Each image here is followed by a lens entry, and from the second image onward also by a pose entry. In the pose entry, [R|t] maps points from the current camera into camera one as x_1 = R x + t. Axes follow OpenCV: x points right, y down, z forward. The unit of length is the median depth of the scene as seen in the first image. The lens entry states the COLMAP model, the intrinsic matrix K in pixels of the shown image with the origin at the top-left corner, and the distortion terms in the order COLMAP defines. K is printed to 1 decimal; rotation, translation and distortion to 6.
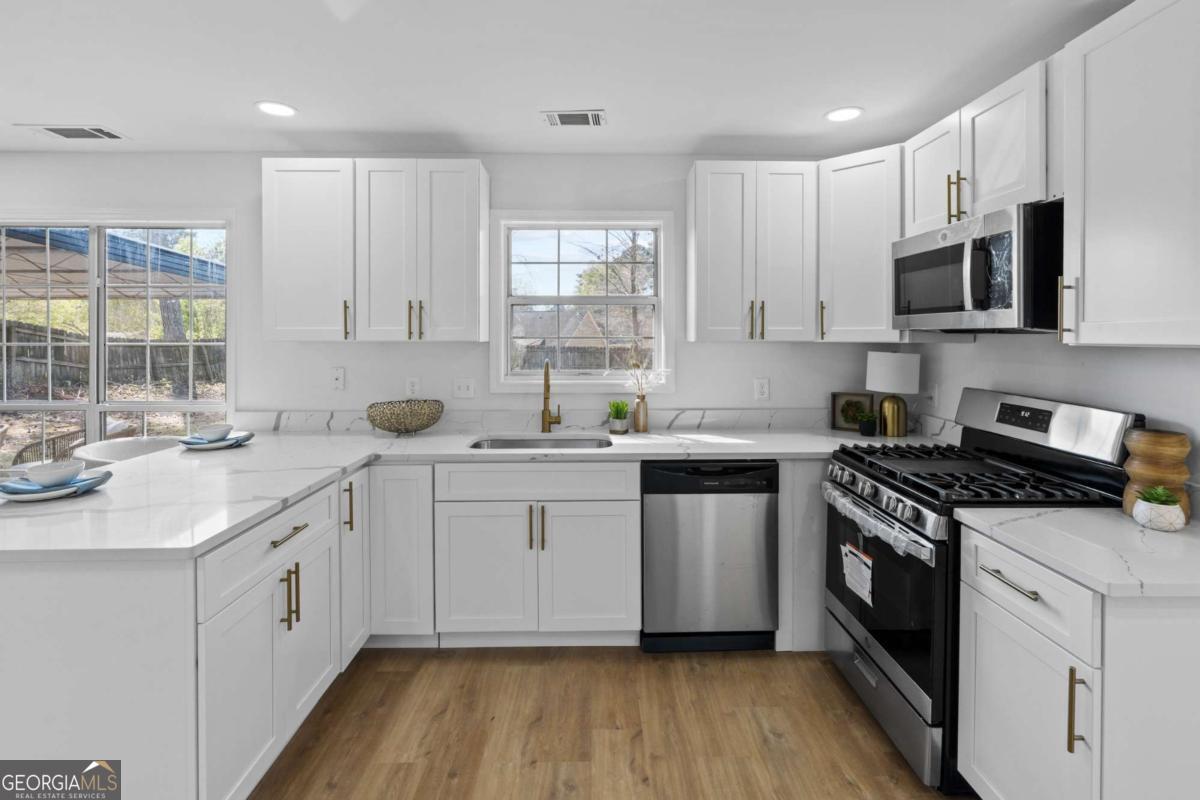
lens RADIAL K [[560.2, 0, 603.1], [0, 560.2, 342.0], [0, 0, 1]] dist [-0.002326, 0.000706]
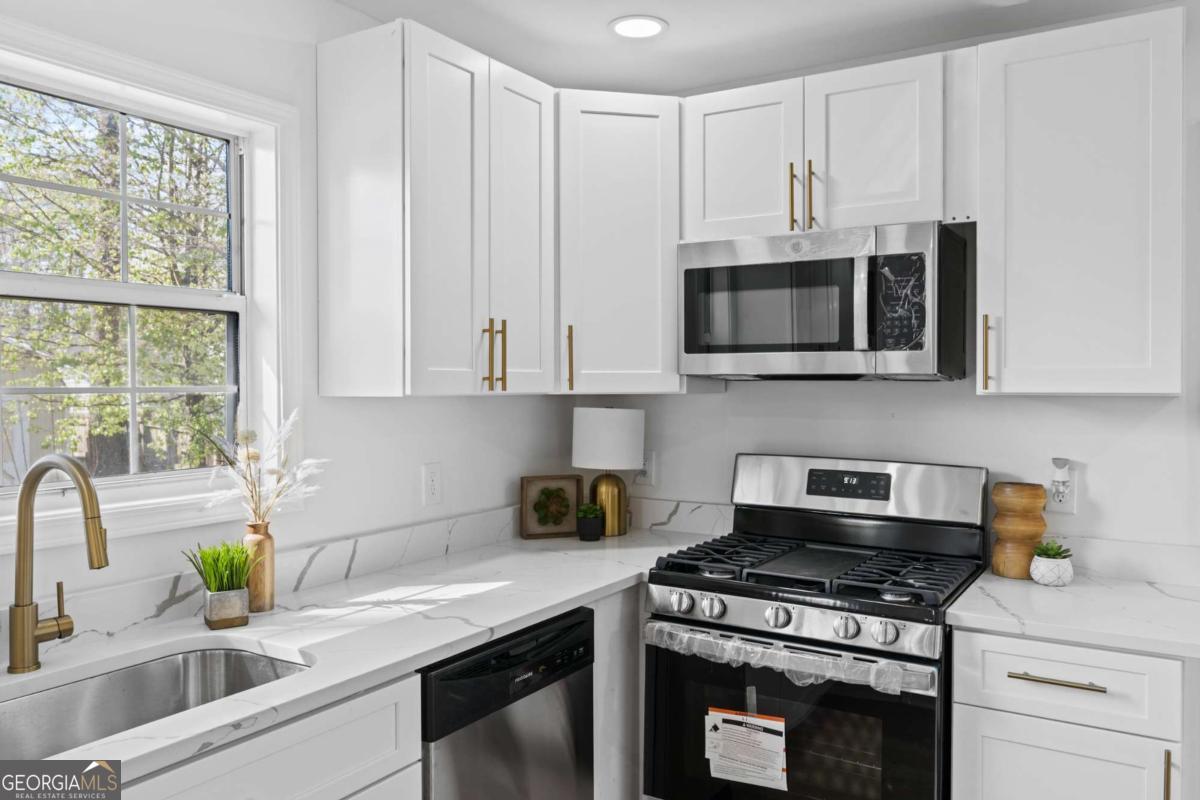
lens RADIAL K [[909.7, 0, 600.0], [0, 909.7, 400.0], [0, 0, 1]] dist [0.002858, -0.000418]
pose [[0.543927, -0.017147, 0.838957, -0.447376], [0.010340, 0.999852, 0.013732, -0.007732], [-0.839069, 0.001206, 0.544024, 0.488387]]
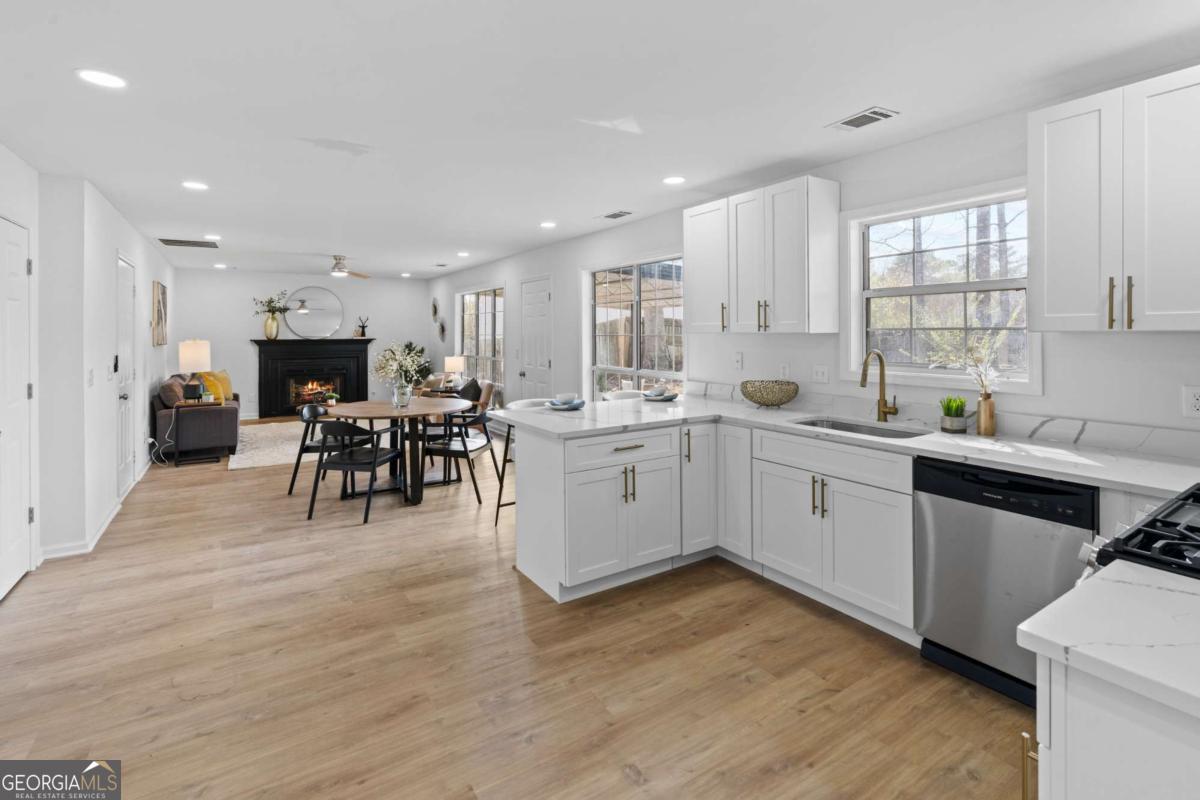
lens RADIAL K [[563.5, 0, 601.3], [0, 563.5, 337.3], [0, 0, 1]] dist [-0.001842, 0.000515]
pose [[0.523717, 0.003835, -0.851884, 0.608477], [0.001018, 0.999986, 0.005128, 0.001876], [0.851892, -0.003552, 0.523706, 0.028296]]
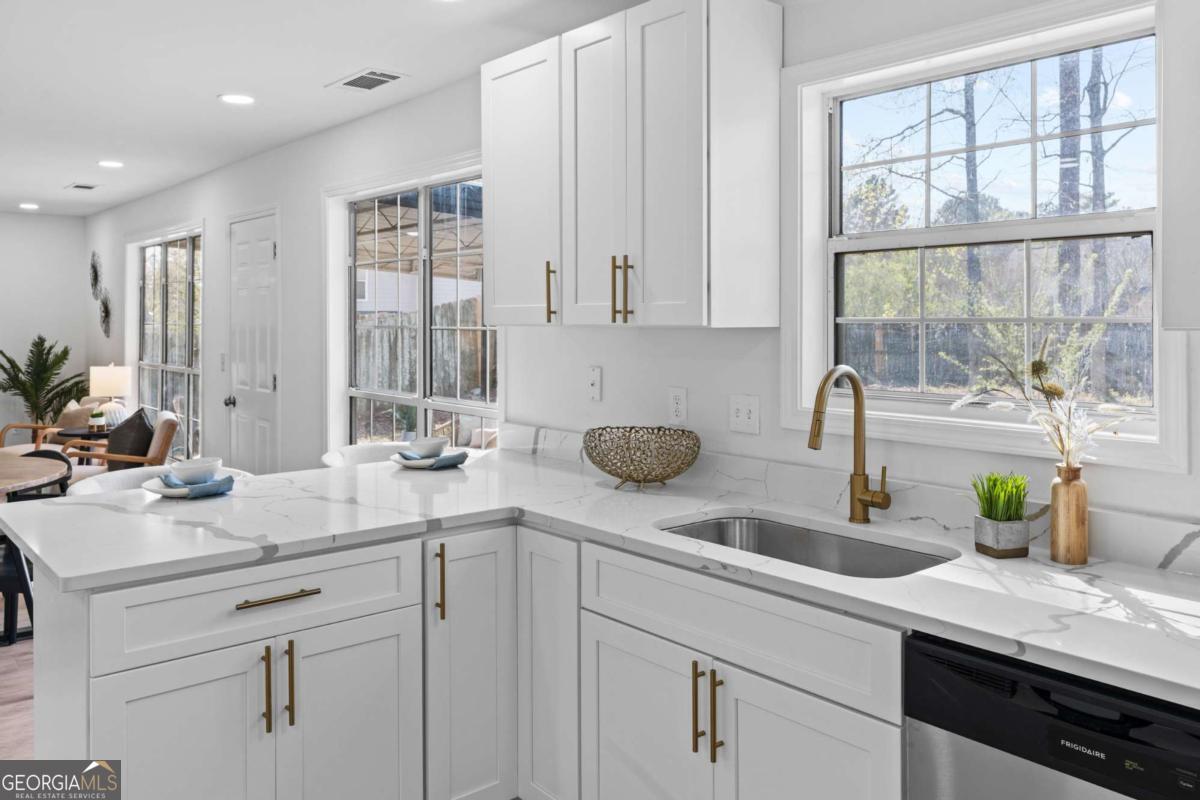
lens RADIAL K [[932.2, 0, 601.4], [0, 932.2, 325.7], [0, 0, 1]] dist [0.002731, 0.003252]
pose [[0.630311, 0.004776, -0.776328, 0.440894], [-0.006108, 0.999981, 0.001192, -0.002864], [0.776318, 0.003991, 0.630328, 0.410429]]
